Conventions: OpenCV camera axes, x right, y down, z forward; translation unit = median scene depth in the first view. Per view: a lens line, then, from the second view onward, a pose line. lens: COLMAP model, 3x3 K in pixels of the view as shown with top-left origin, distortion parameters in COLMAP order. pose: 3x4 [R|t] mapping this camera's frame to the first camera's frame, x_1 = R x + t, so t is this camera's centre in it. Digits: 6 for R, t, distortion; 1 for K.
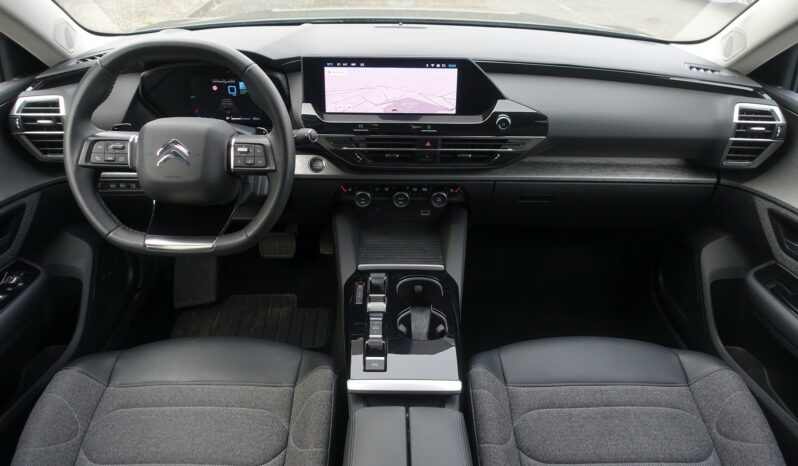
lens RADIAL K [[548.3, 0, 399.0], [0, 548.3, 233.0], [0, 0, 1]] dist [-0.003414, 0.000095]
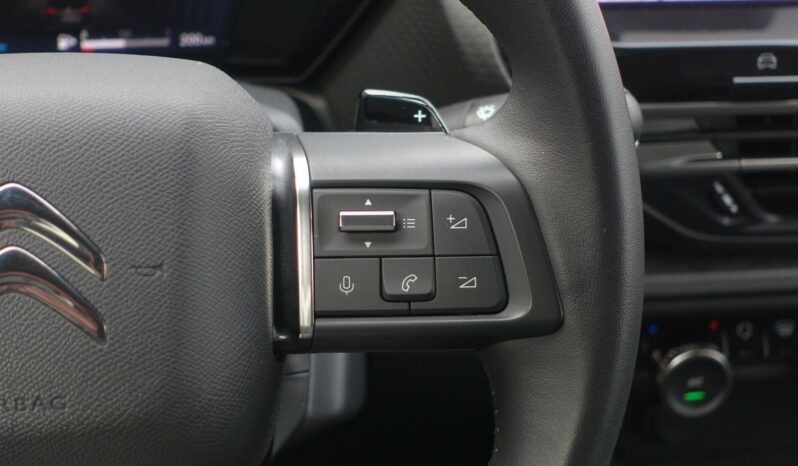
lens RADIAL K [[1642.5, 0, 399.0], [0, 1642.5, 233.0], [0, 0, 1]] dist [-0.026506, -0.186558]
pose [[0.992817, -0.048324, 0.109450, -0.283157], [0.055588, 0.996380, -0.064318, -0.095188], [-0.105946, 0.069940, 0.991909, 0.388893]]
